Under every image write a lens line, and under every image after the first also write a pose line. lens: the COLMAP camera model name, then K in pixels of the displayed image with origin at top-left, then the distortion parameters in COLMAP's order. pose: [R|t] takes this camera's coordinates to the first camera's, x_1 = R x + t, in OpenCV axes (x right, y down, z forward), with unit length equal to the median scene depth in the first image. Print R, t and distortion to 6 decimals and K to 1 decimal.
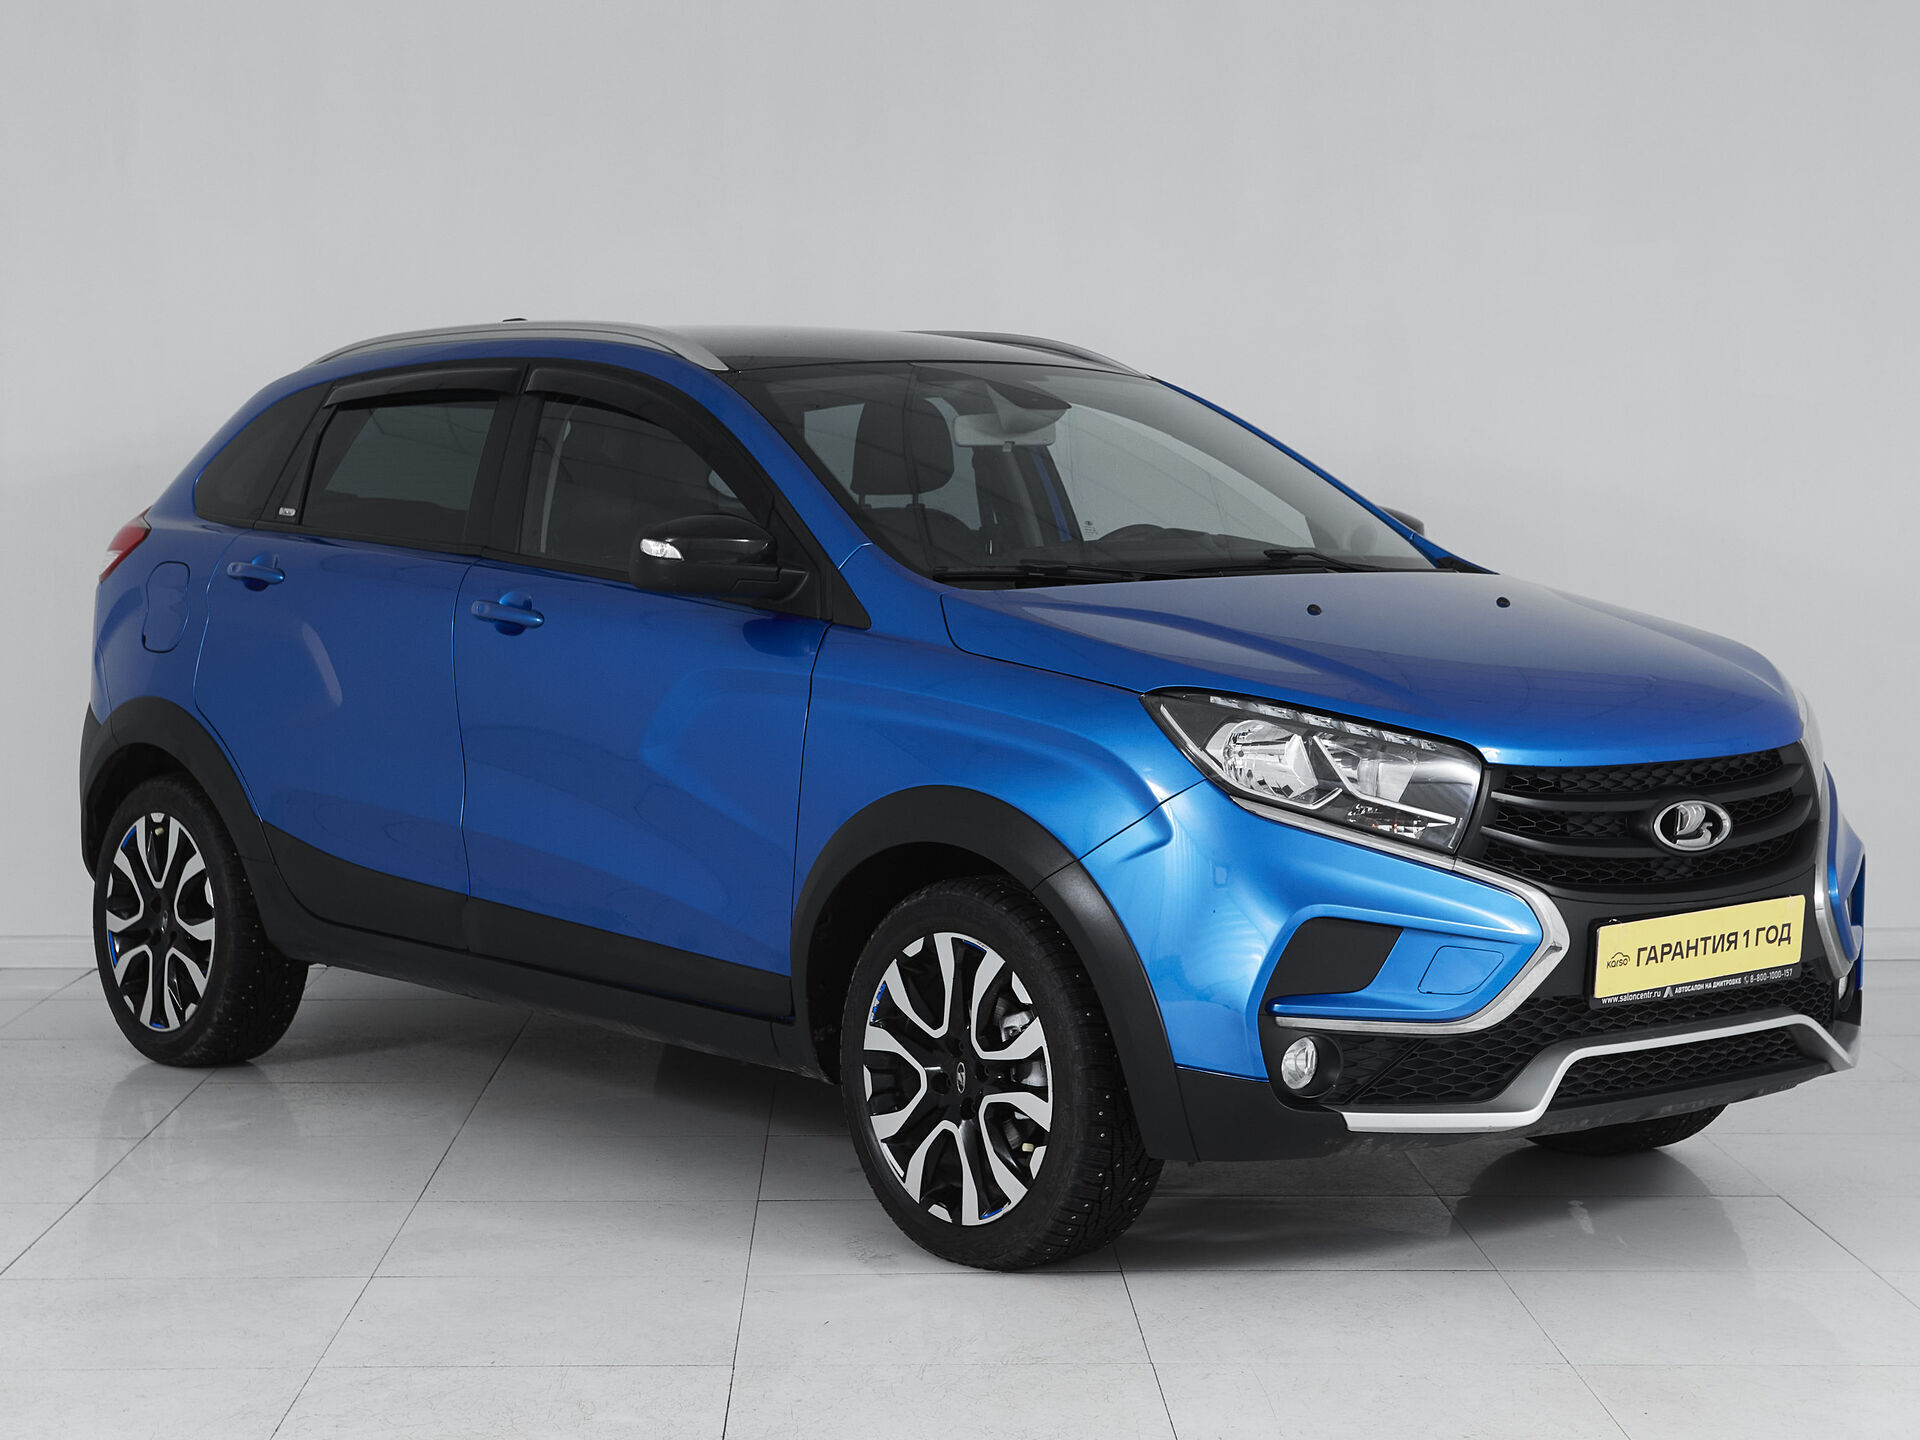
lens RADIAL K [[3992.9, 0, 885.4], [0, 3992.9, 720.8], [0, 0, 1]] dist [0.024844, -0.071512]
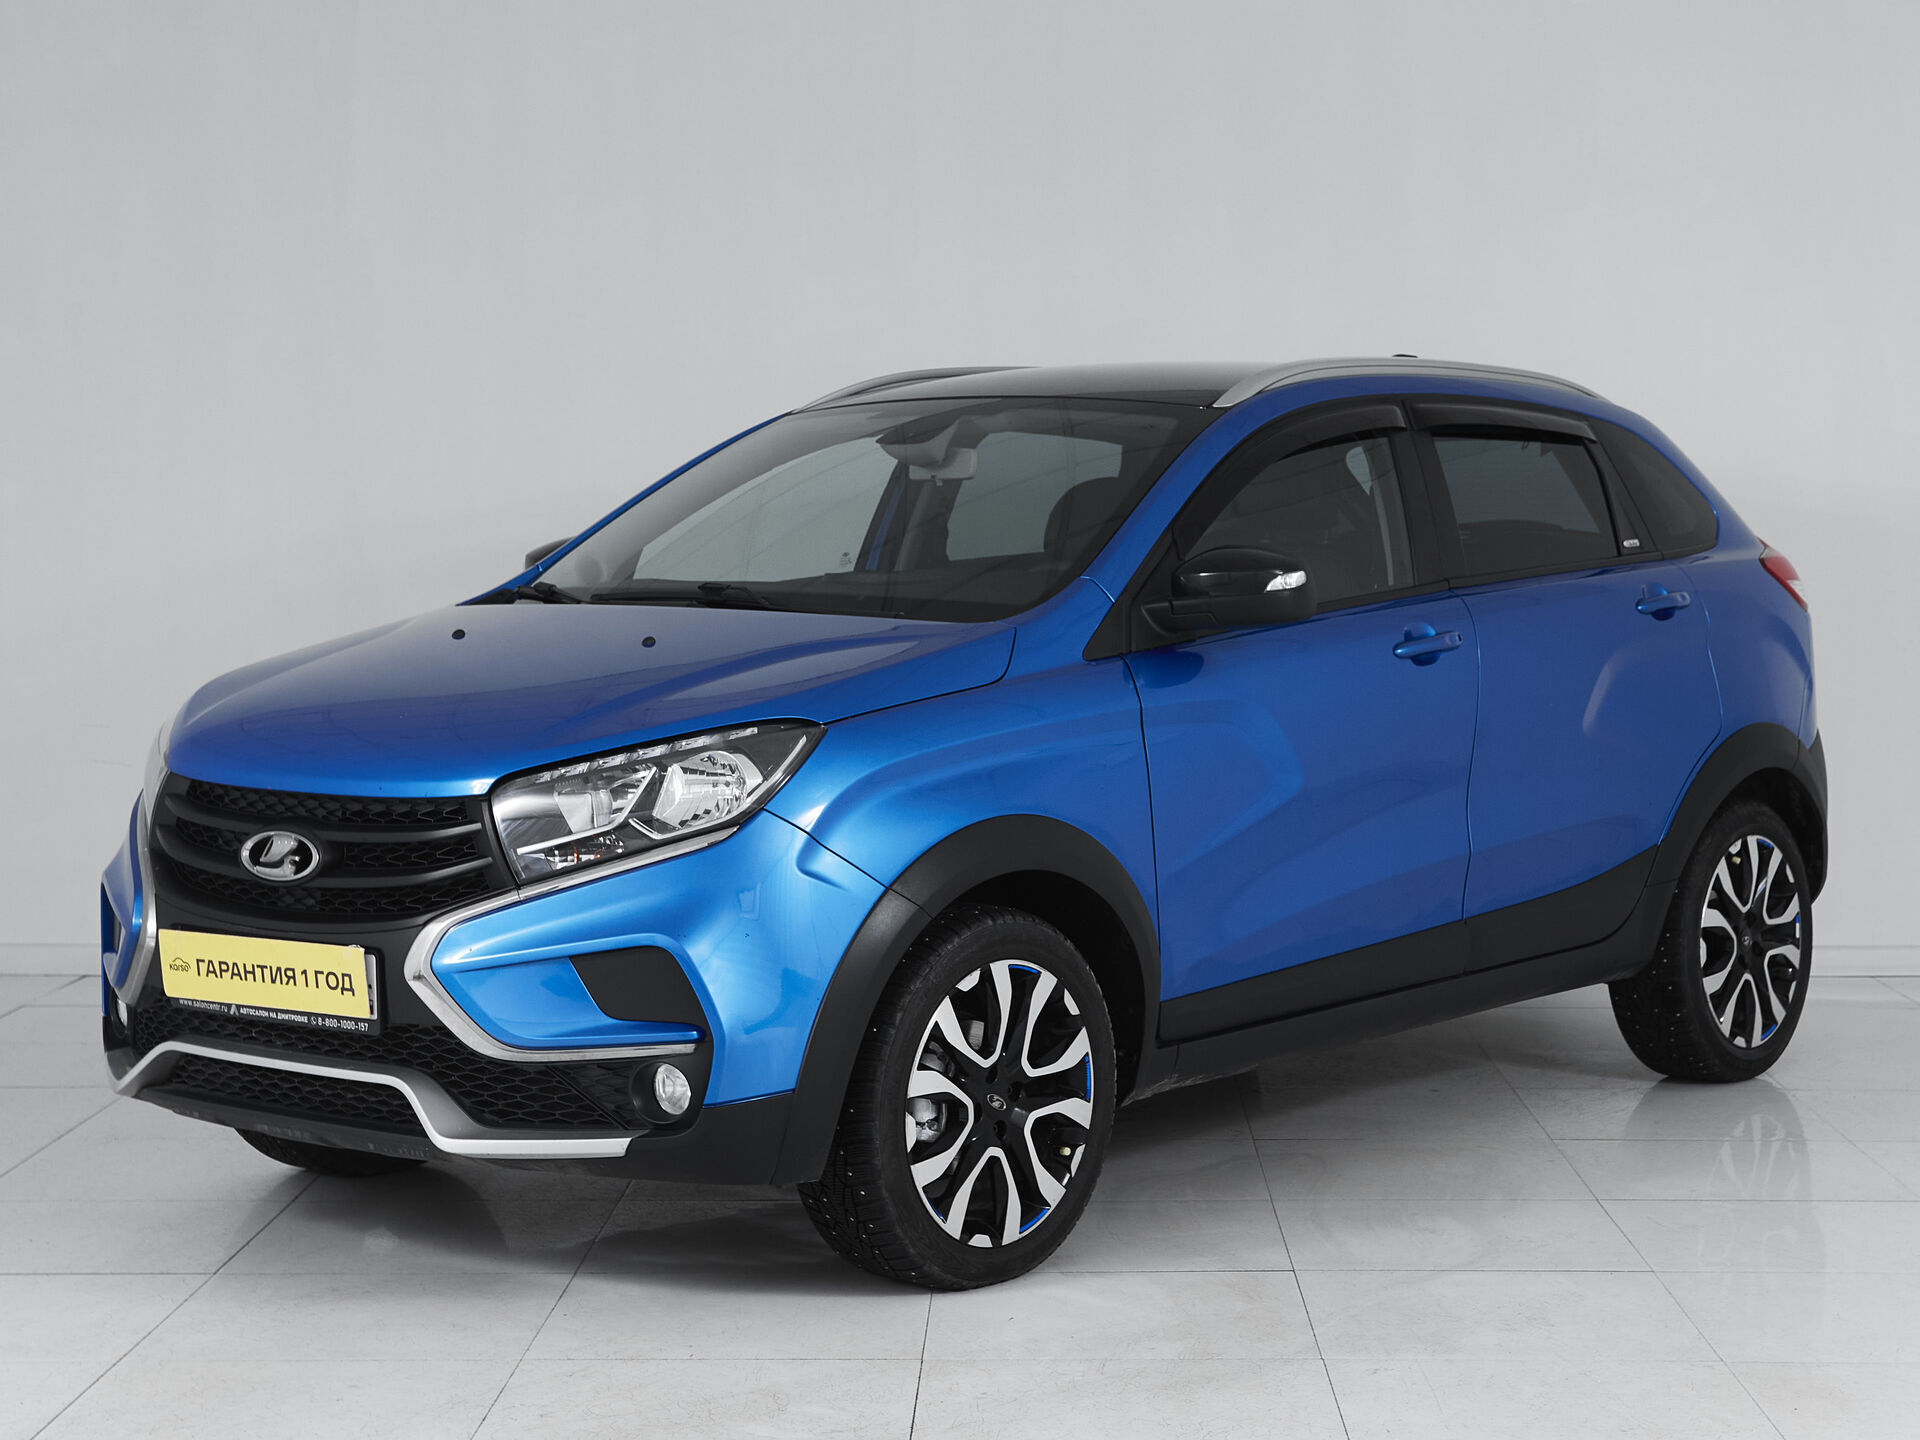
lens RADIAL K [[3992.9, 0, 885.4], [0, 3992.9, 720.8], [0, 0, 1]] dist [0.024844, -0.071512]
pose [[0.121964, 0.066257, -0.990321, 1.233748], [-0.071217, 0.995782, 0.057851, -0.078203], [0.989976, 0.063471, 0.126169, 1.031521]]
